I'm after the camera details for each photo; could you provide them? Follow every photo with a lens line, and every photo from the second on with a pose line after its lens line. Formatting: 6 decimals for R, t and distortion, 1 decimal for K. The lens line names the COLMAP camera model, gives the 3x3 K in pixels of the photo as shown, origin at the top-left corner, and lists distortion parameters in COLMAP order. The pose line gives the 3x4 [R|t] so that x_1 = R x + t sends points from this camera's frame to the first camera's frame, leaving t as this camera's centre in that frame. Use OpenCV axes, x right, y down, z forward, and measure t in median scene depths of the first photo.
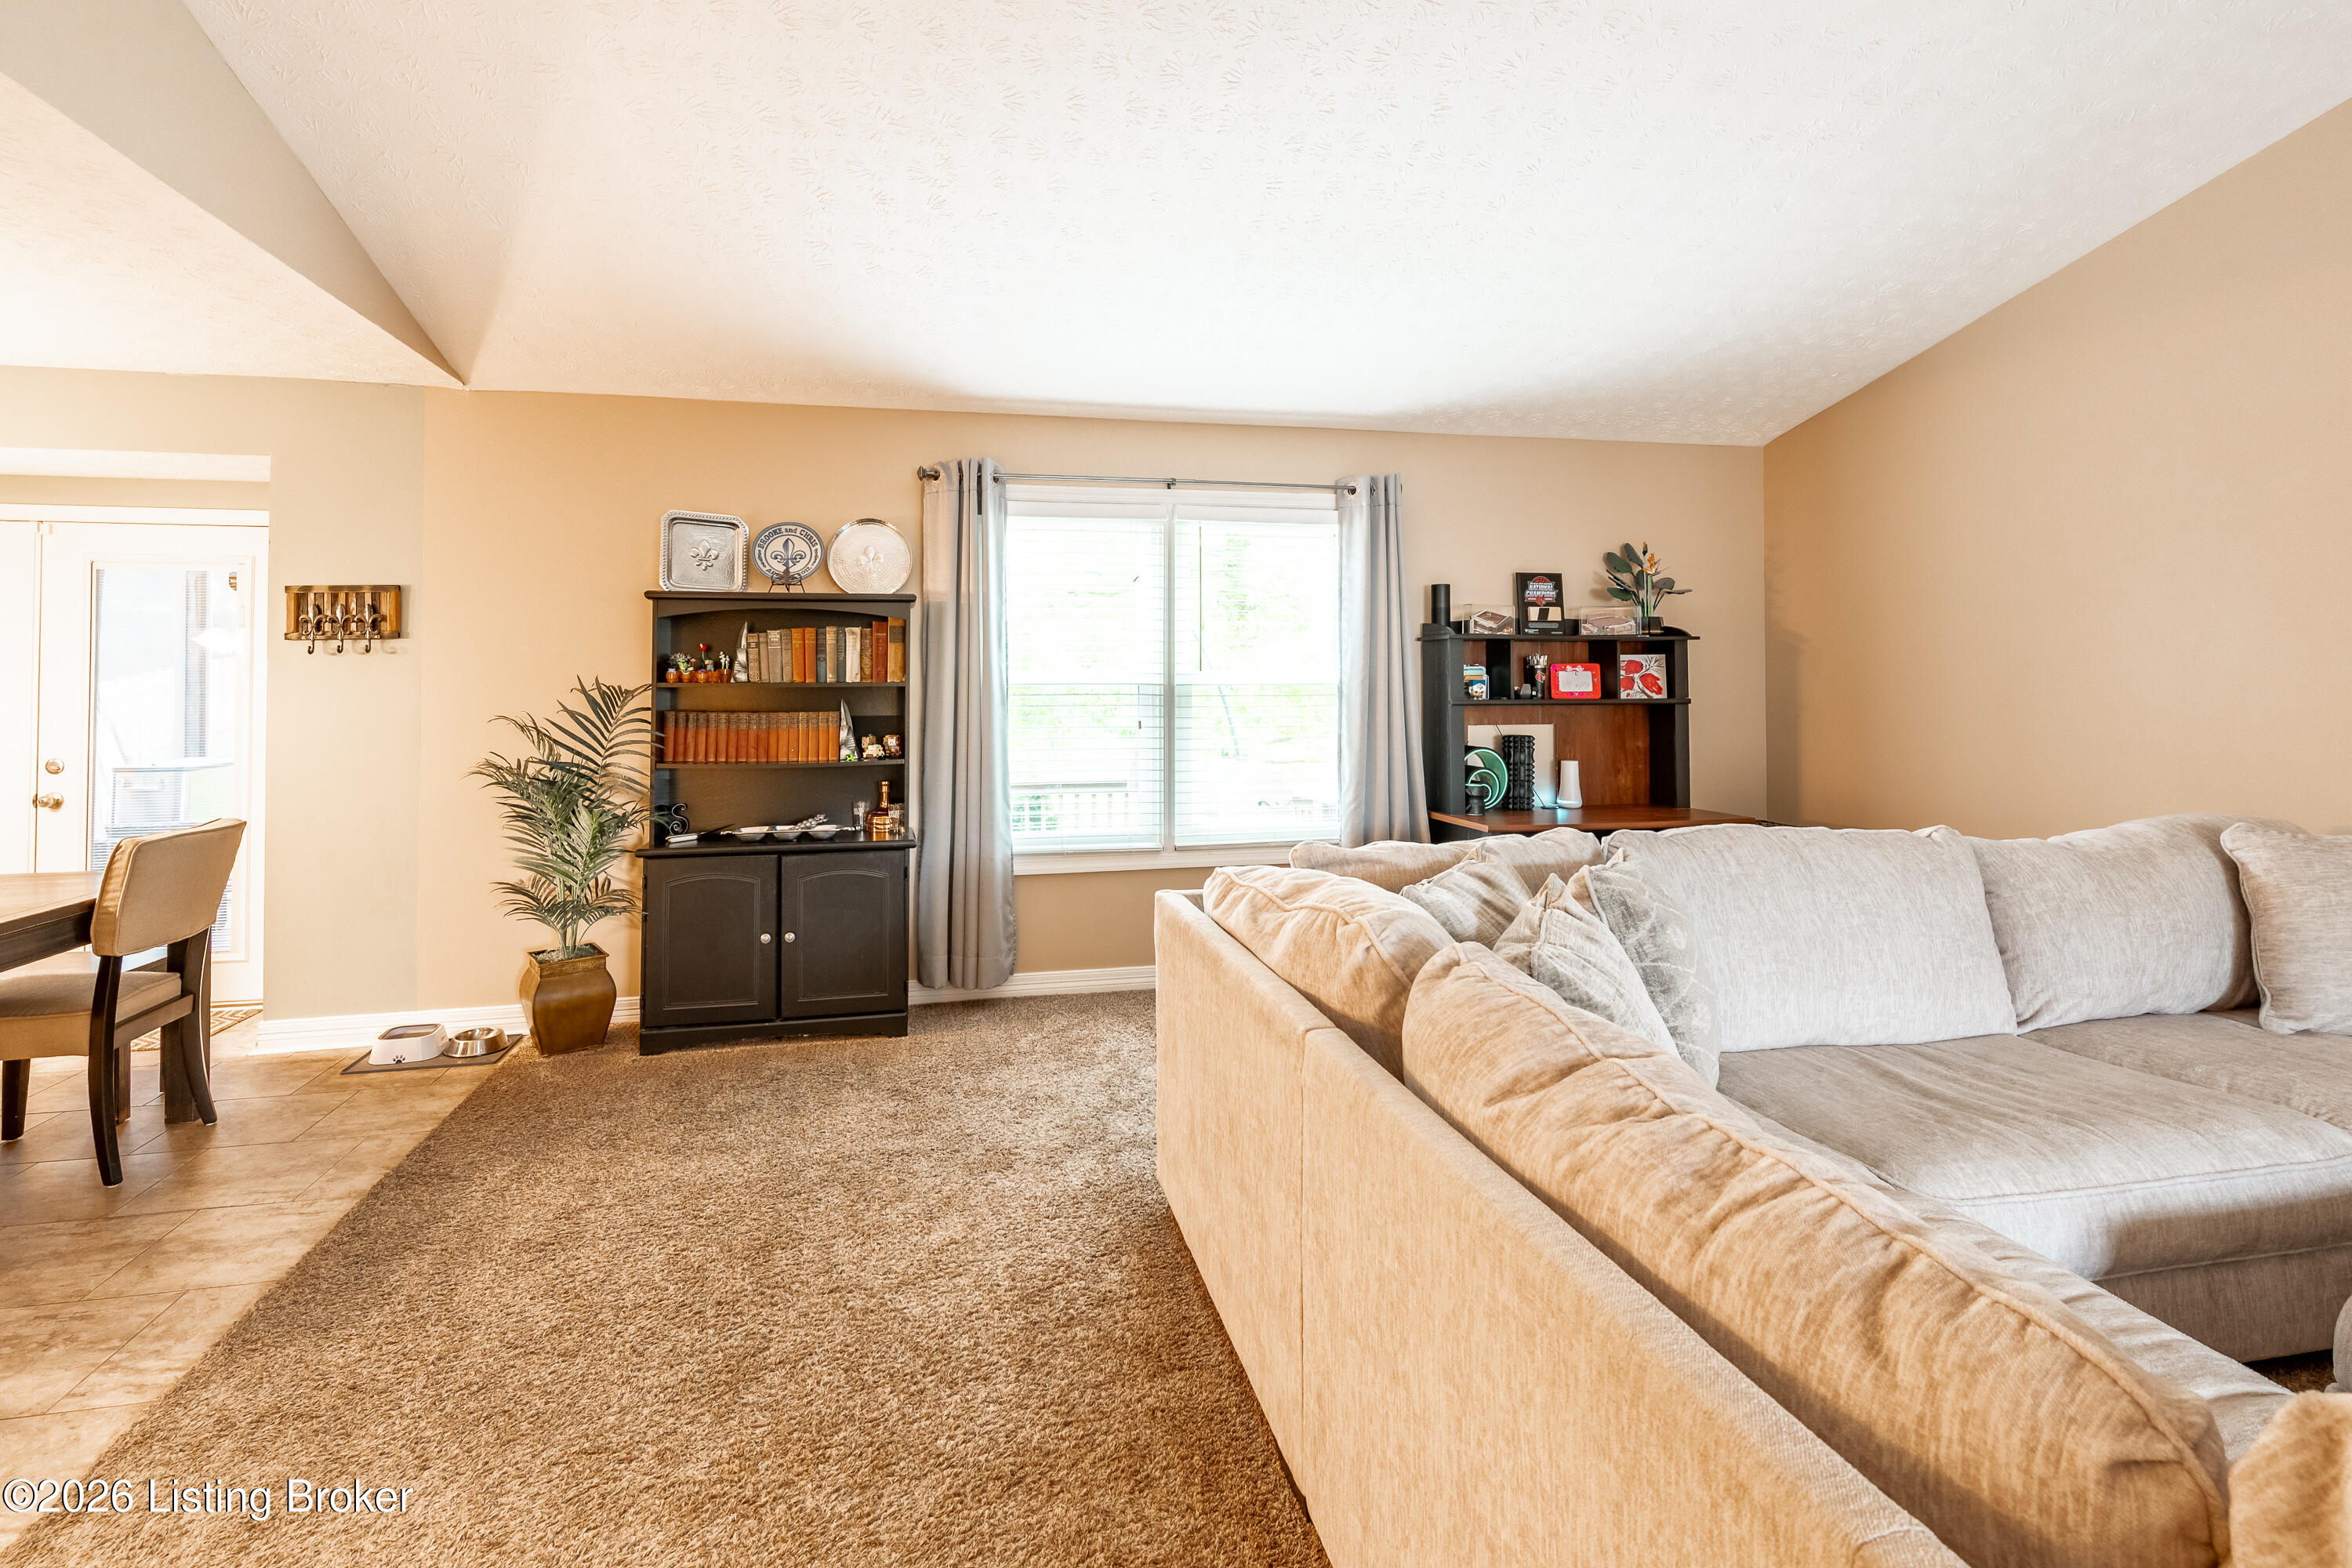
lens RADIAL K [[1056.2, 0, 1171.2], [0, 1056.2, 656.0], [0, 0, 1]] dist [0.000573, 0.000122]
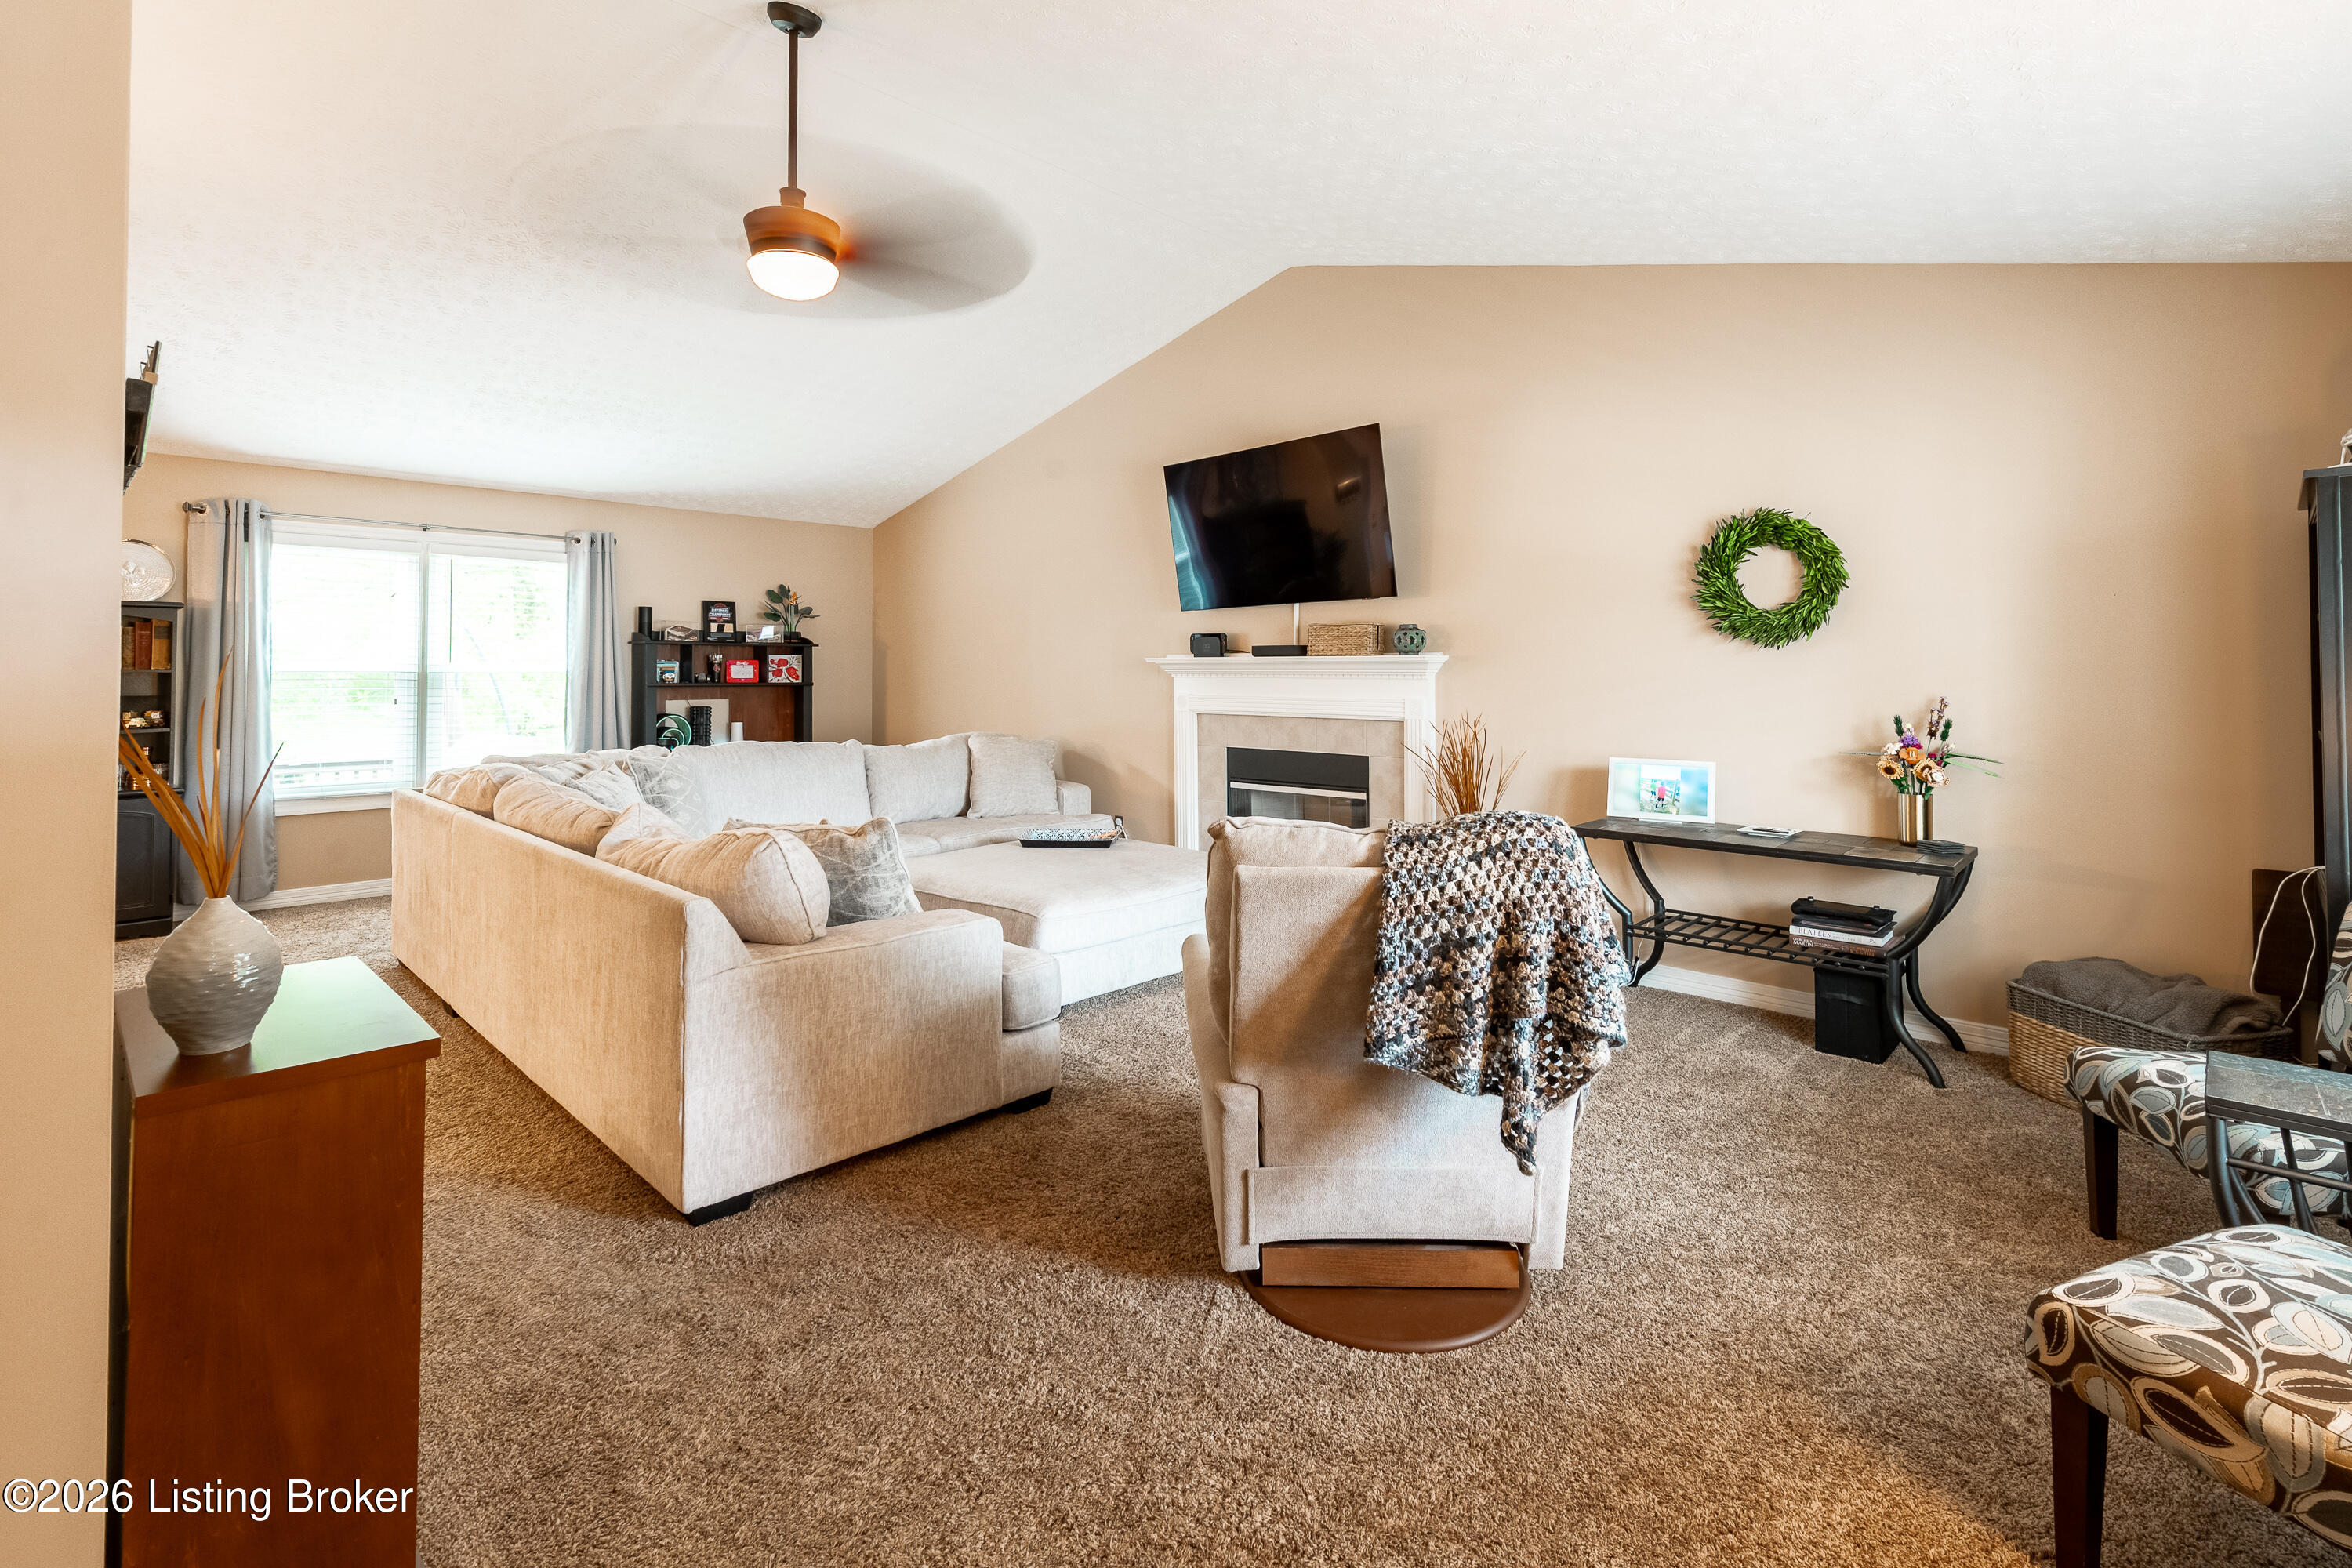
lens RADIAL K [[1056.2, 0, 1171.2], [0, 1056.2, 656.0], [0, 0, 1]] dist [0.000573, 0.000122]
pose [[0.841583, 0.012610, 0.539981, 0.073922], [-0.016610, 0.999859, 0.002538, -0.013870], [-0.539873, -0.011104, 0.841673, -0.679284]]
